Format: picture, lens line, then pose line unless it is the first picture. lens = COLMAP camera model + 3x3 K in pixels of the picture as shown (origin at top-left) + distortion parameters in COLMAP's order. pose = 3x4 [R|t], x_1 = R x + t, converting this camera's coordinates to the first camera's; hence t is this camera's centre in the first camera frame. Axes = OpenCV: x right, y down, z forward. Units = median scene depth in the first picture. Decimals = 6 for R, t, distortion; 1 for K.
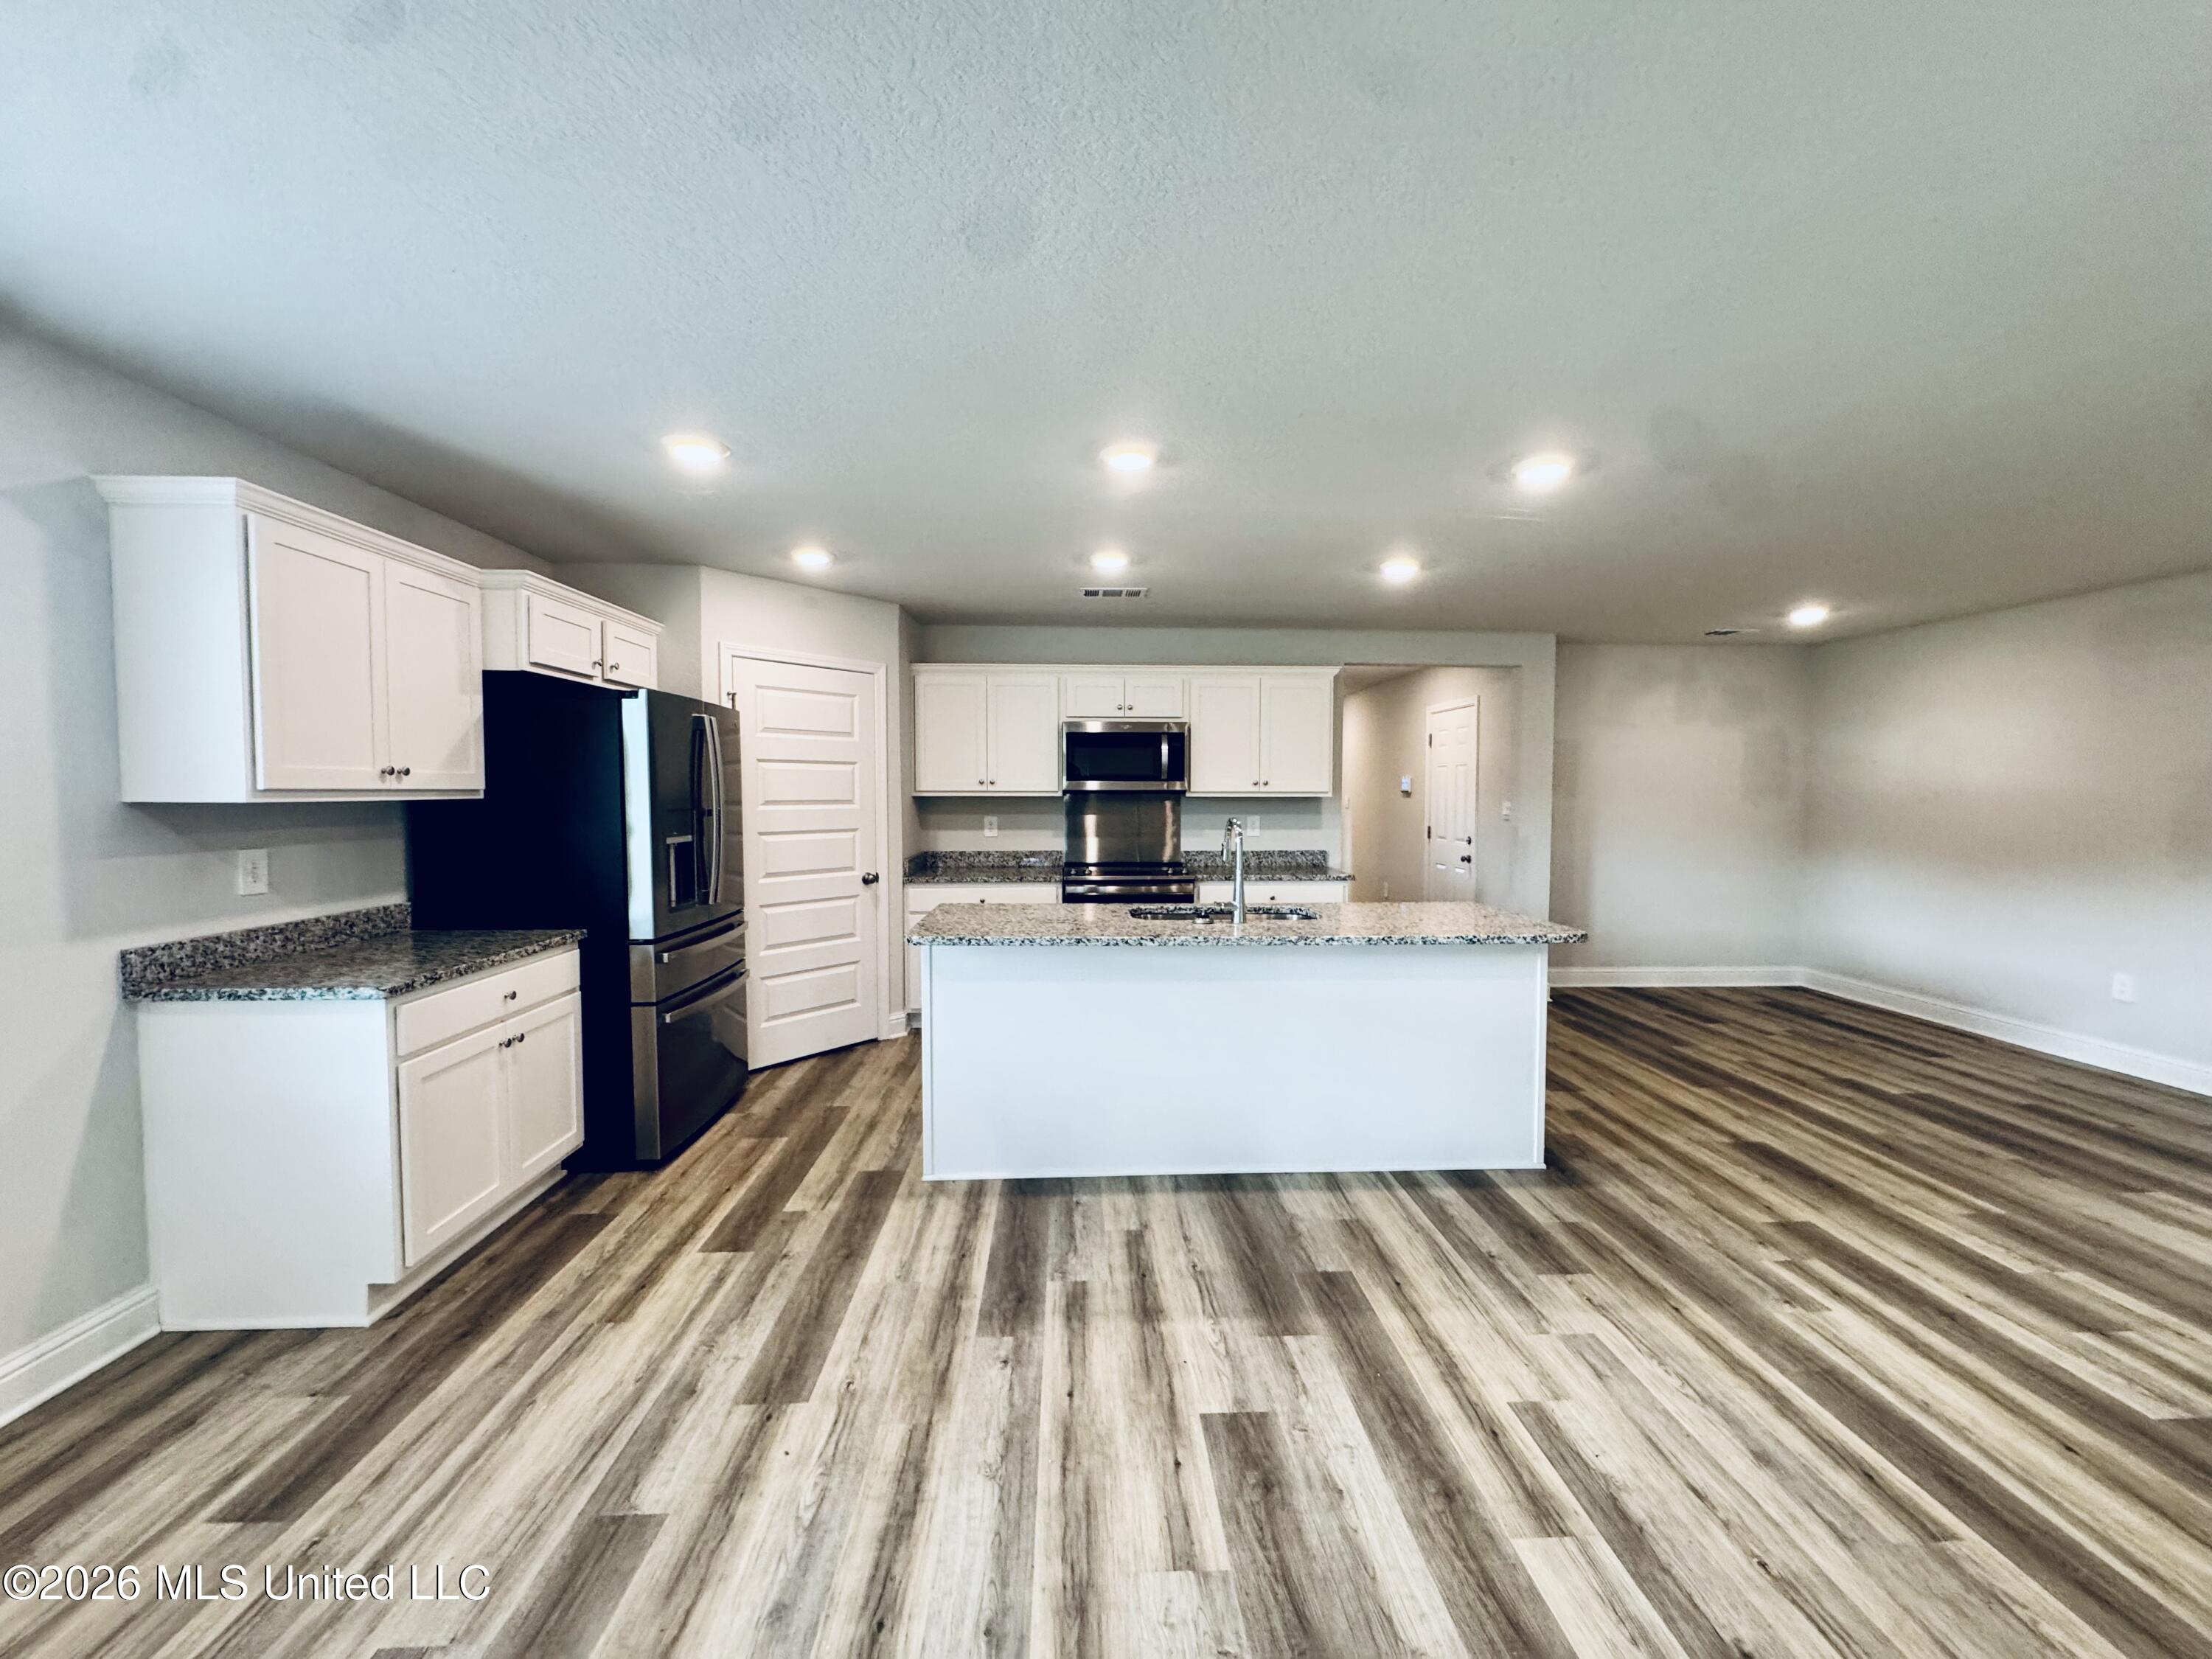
lens RADIAL K [[887.4, 0, 1106.0], [0, 887.4, 829.5], [0, 0, 1]] dist [-0.002212, 0.000105]
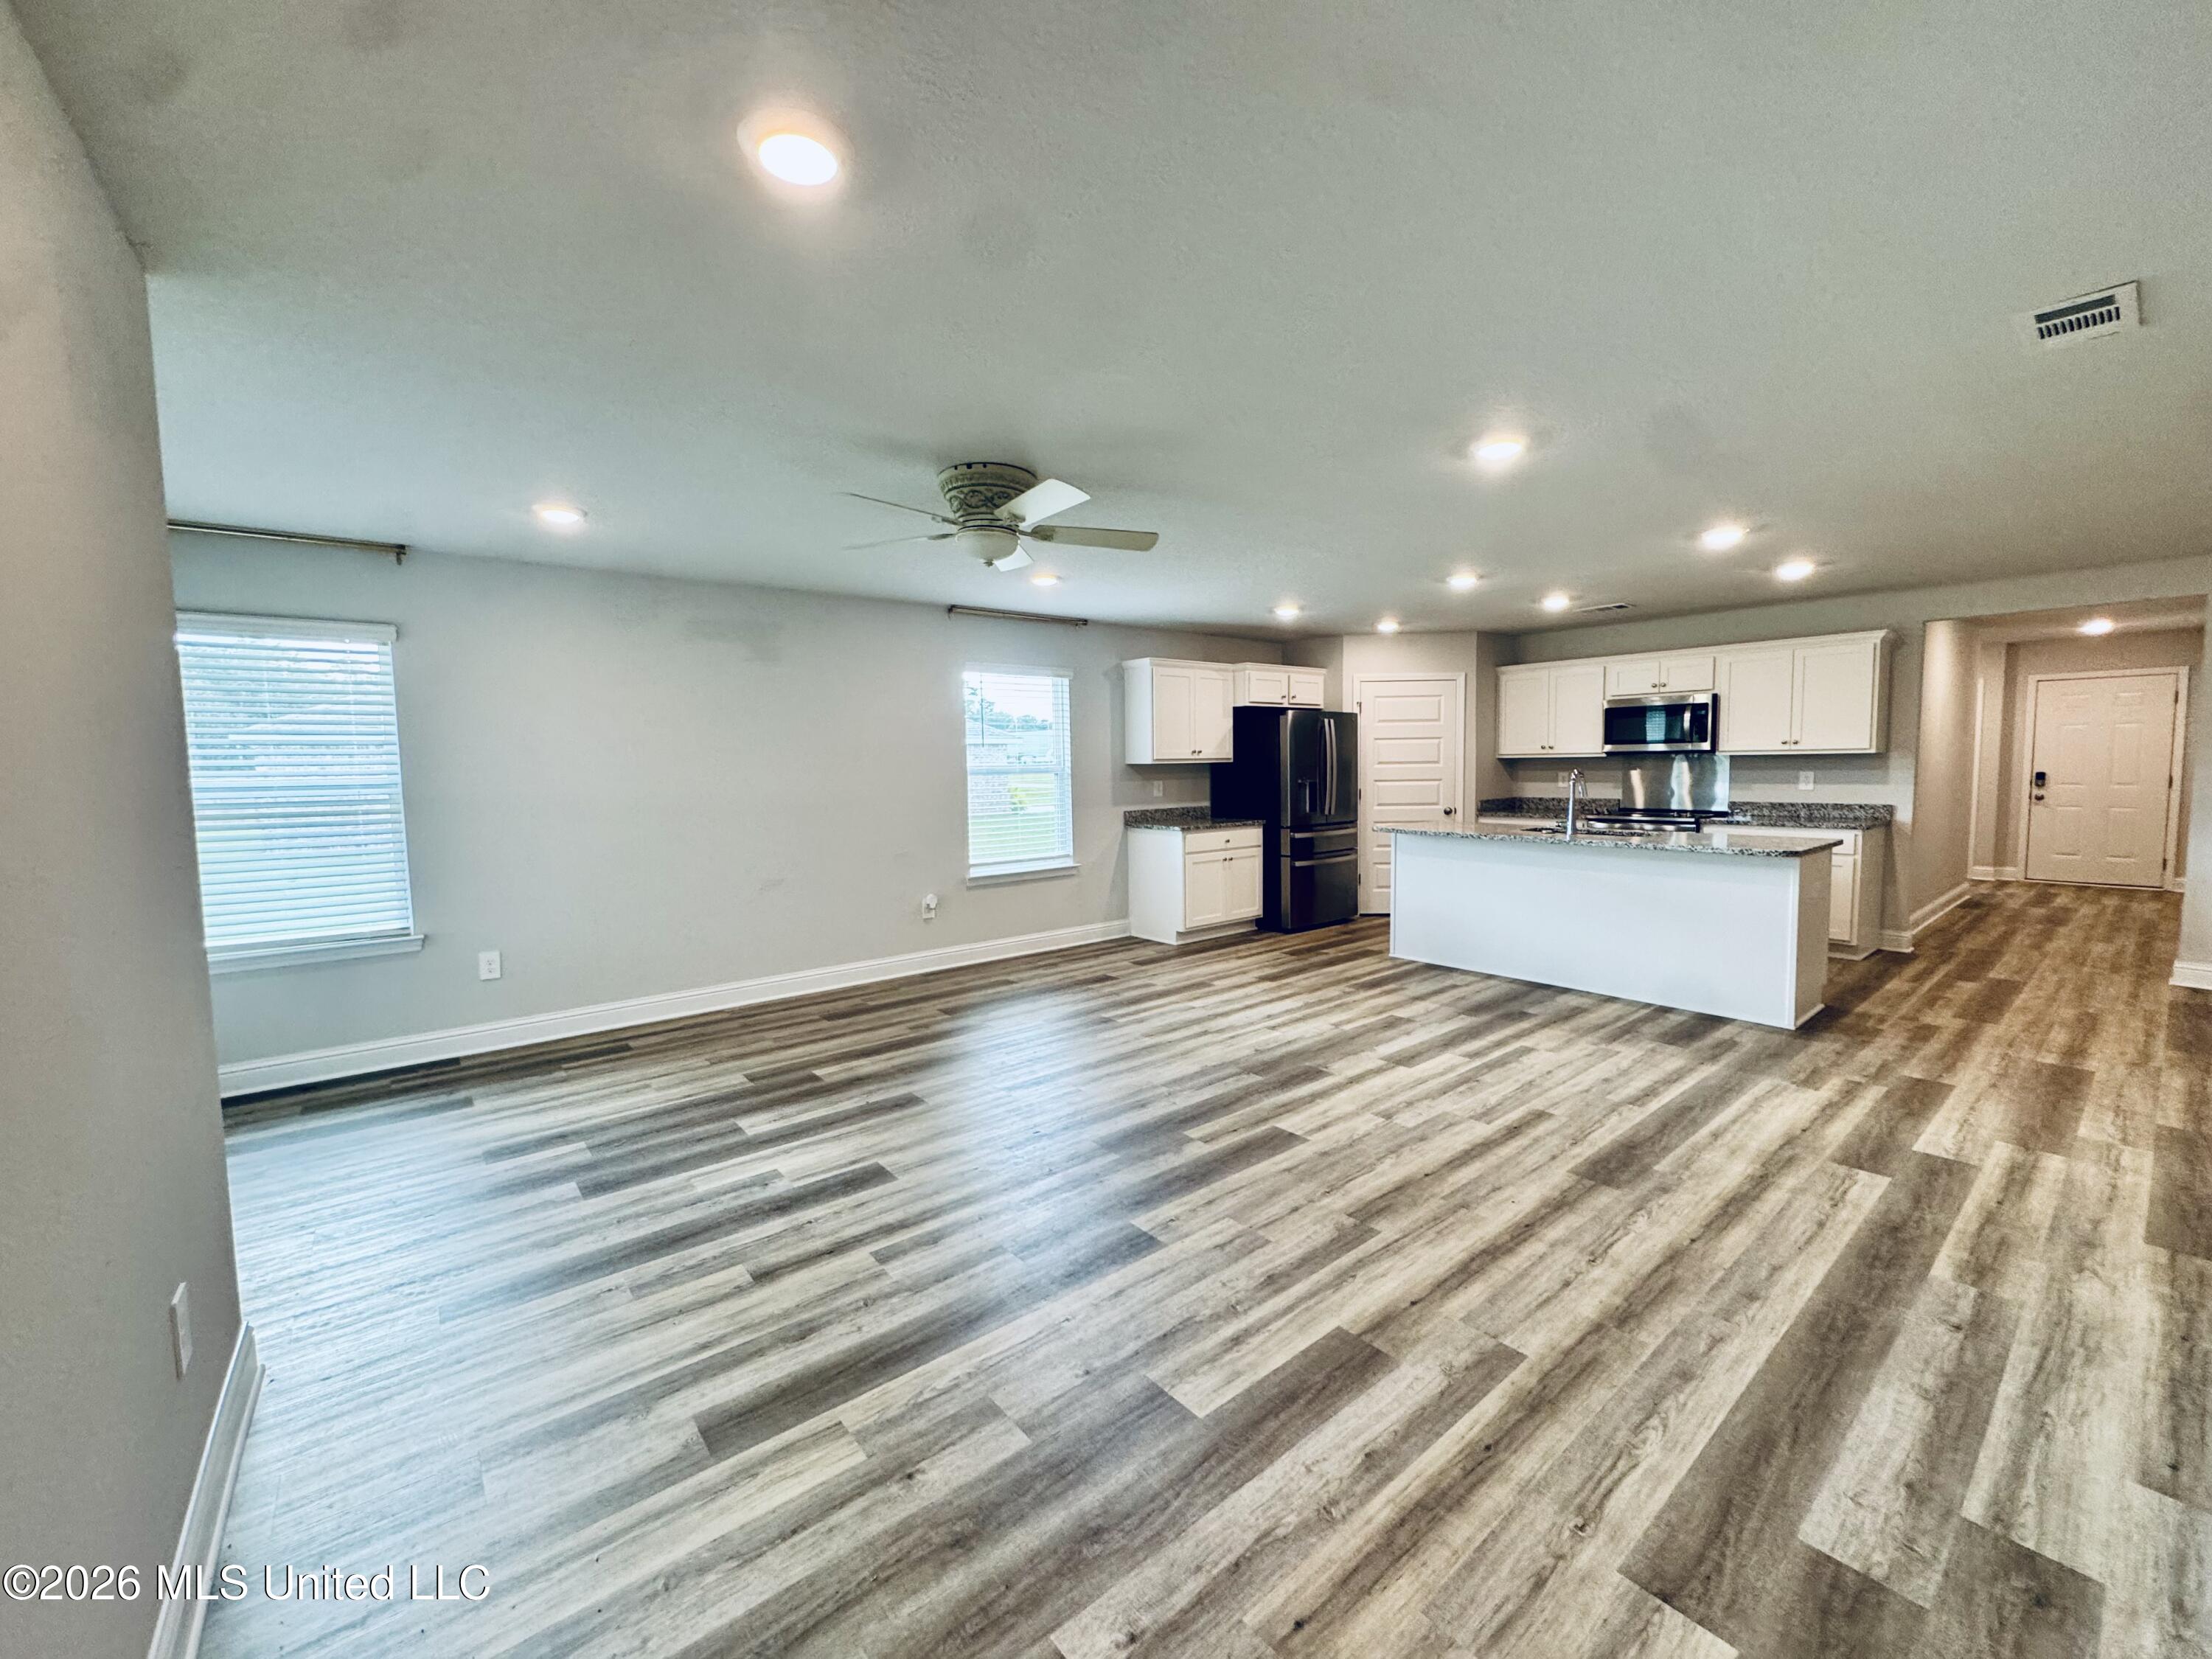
lens RADIAL K [[887.4, 0, 1106.0], [0, 887.4, 829.5], [0, 0, 1]] dist [-0.002212, 0.000105]
pose [[0.596426, 0.050127, -0.801101, 1.072045], [-0.019056, 0.998651, 0.048301, 0.040126], [0.802442, -0.013542, 0.596577, -0.726582]]
